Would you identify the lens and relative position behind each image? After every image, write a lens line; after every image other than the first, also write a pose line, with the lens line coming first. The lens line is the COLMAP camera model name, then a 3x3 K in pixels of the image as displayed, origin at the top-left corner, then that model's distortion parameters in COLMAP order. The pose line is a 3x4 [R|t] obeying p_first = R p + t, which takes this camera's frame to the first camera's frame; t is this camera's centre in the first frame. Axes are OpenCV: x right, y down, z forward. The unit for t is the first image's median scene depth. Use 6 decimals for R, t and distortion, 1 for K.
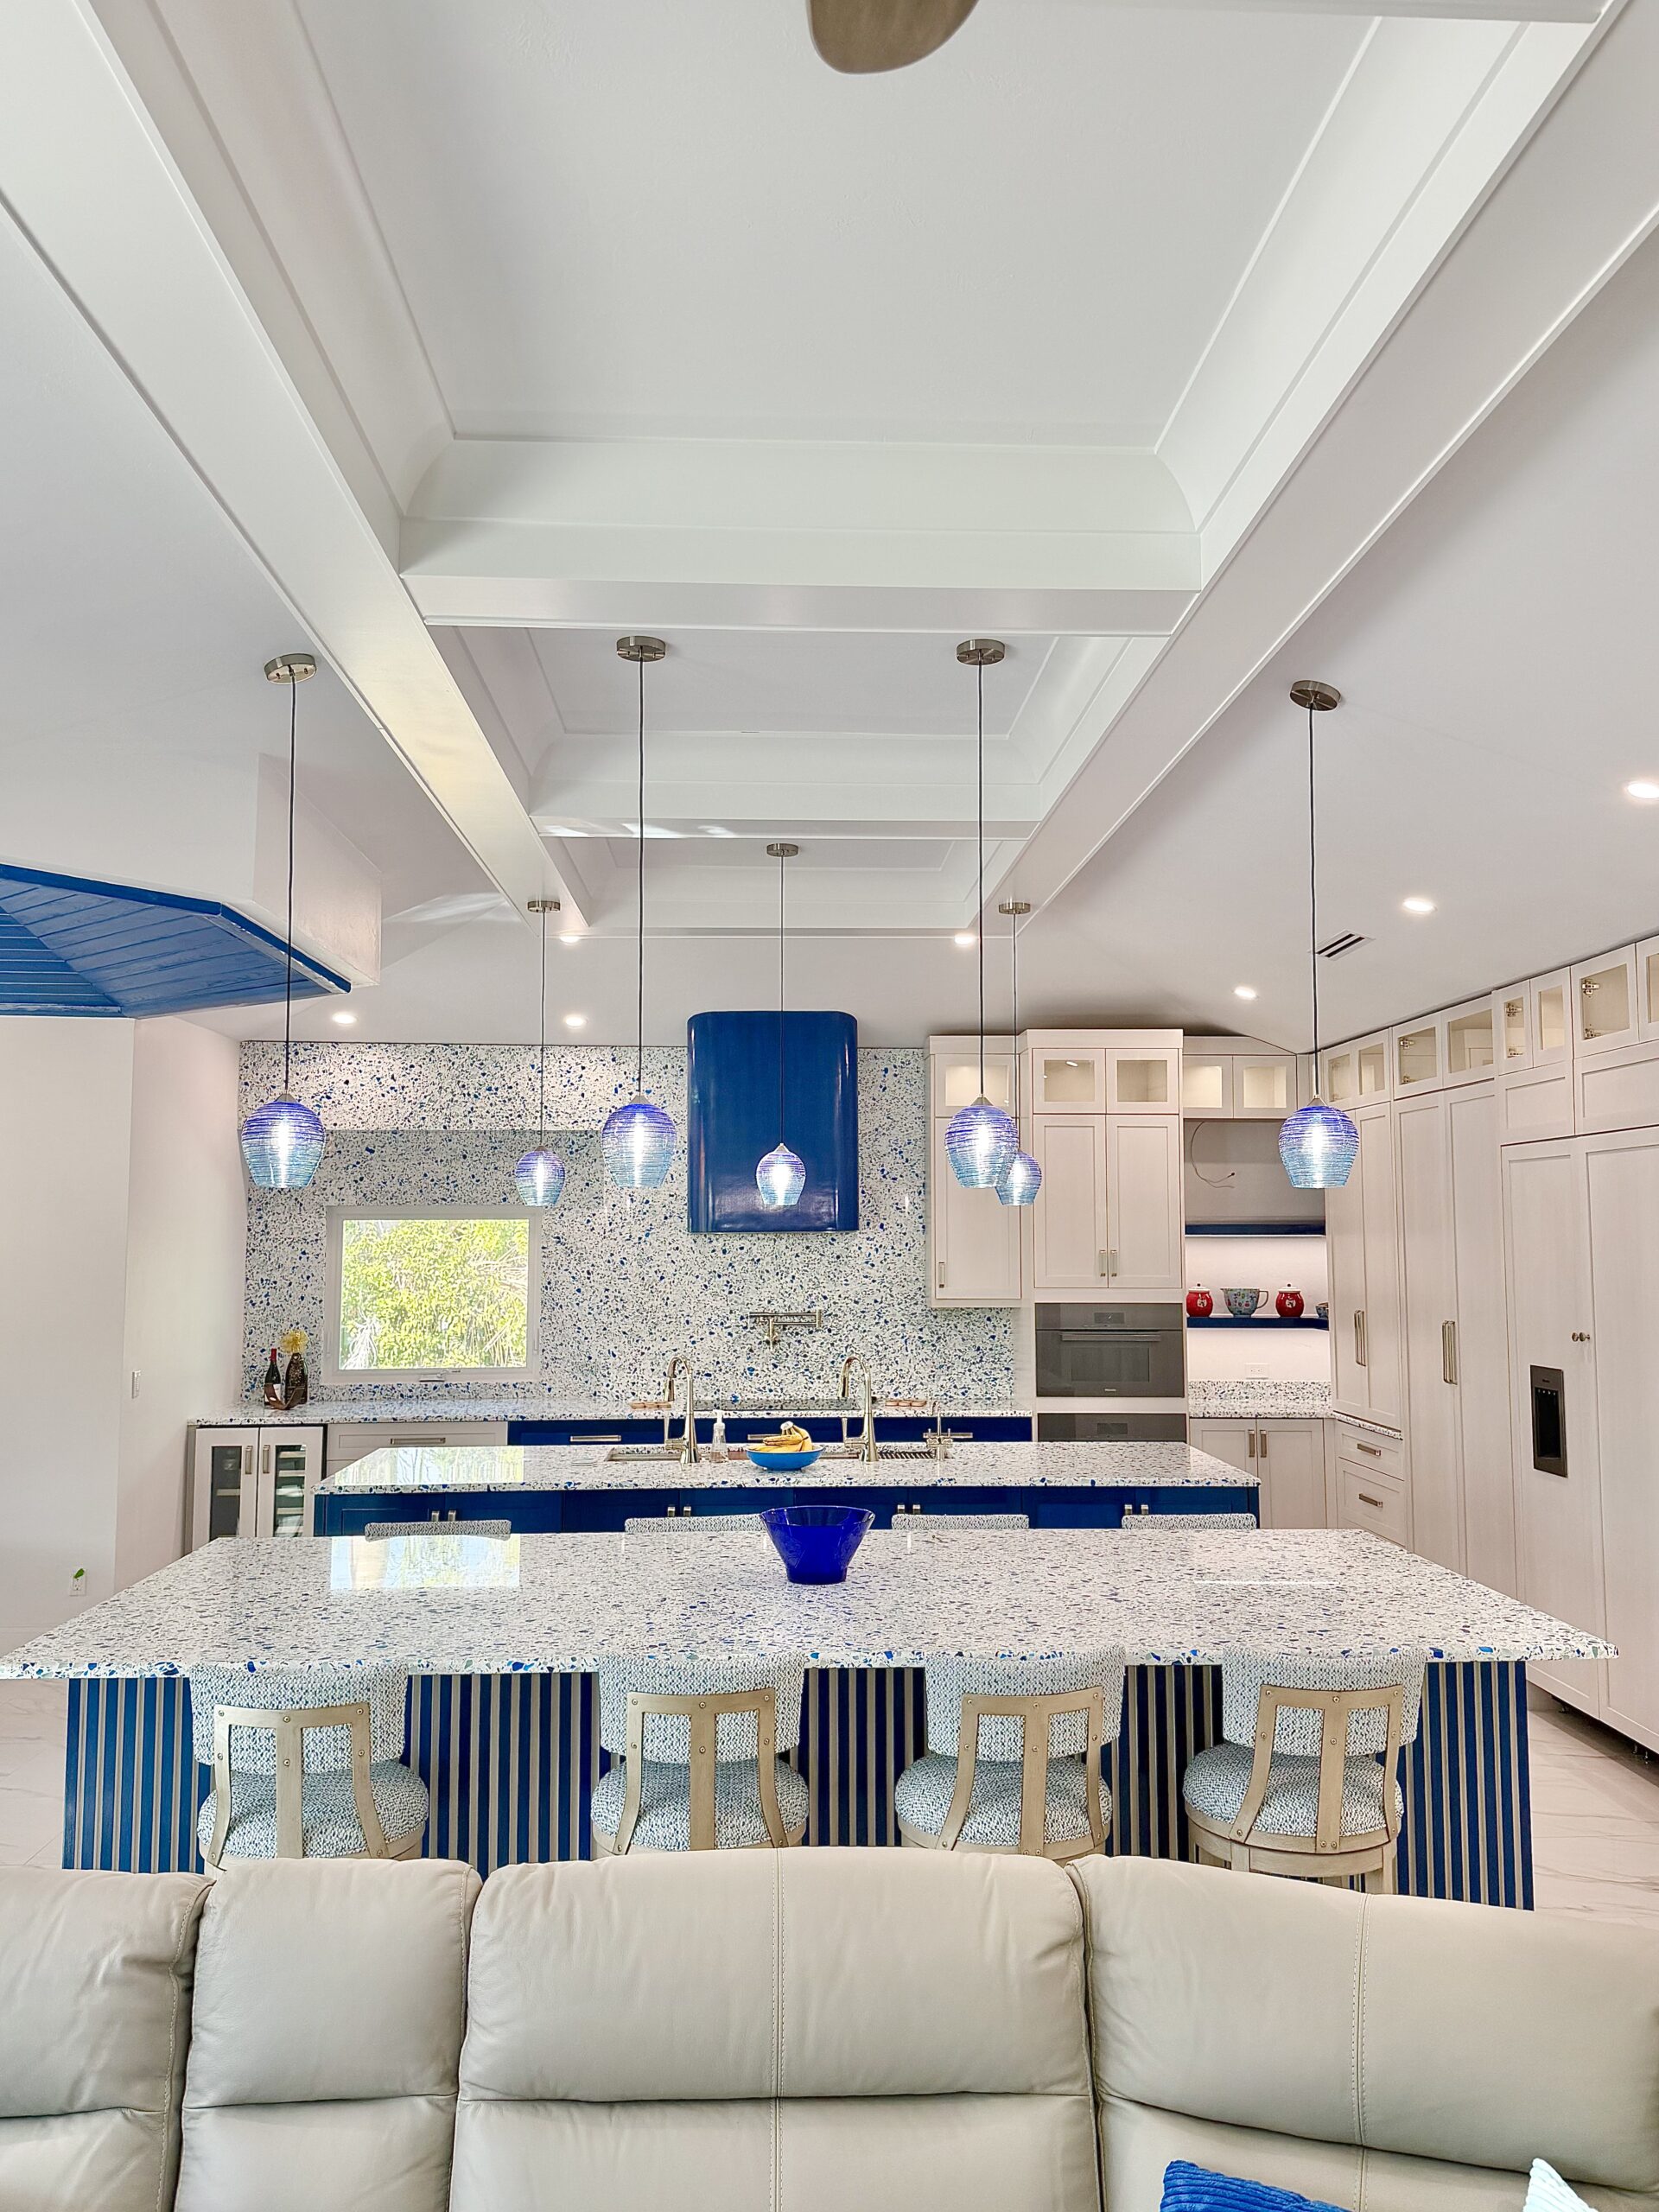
lens RADIAL K [[1696.1, 0, 834.2], [0, 1696.1, 1103.7], [0, 0, 1]] dist [0.121916, -0.003387]
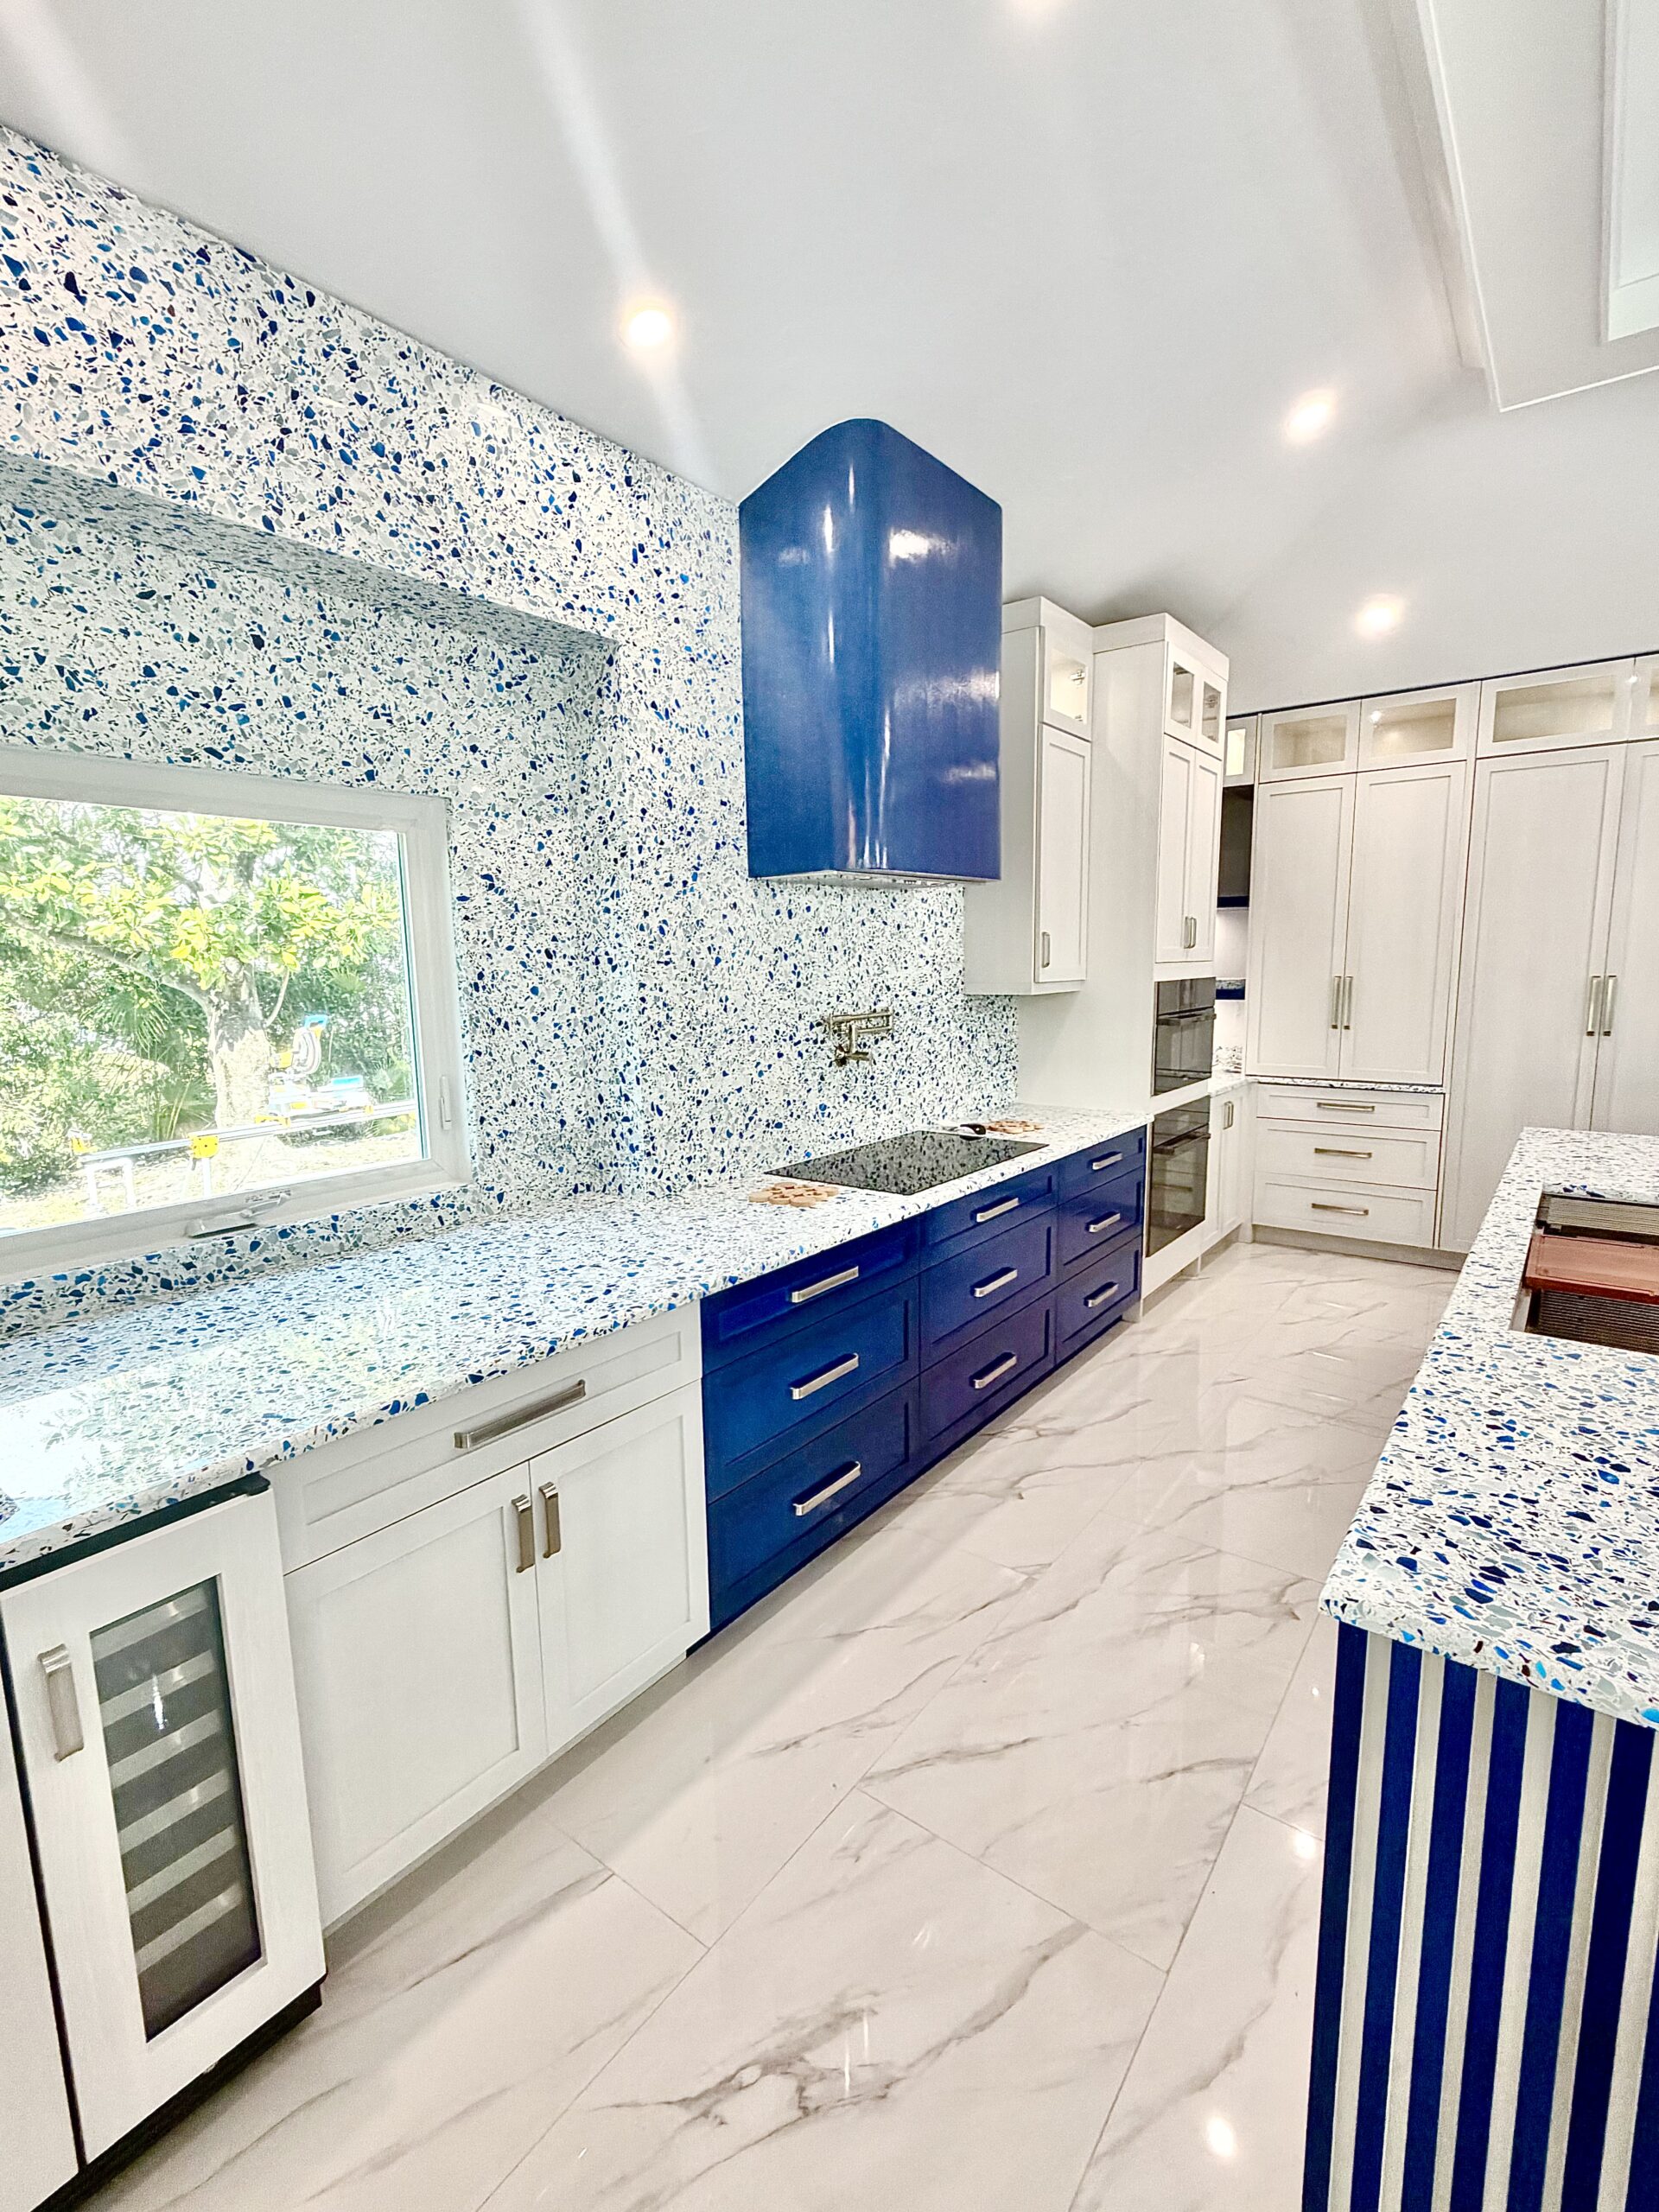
lens RADIAL K [[1005.4, 0, 827.9], [0, 1005.4, 1110.9], [0, 0, 1]] dist [-0.000353, 0.001541]
pose [[0.646826, -0.124422, 0.752420, -0.322442], [-0.043727, 0.978928, 0.199468, 0.084273], [-0.761383, -0.161922, 0.627755, 0.767824]]
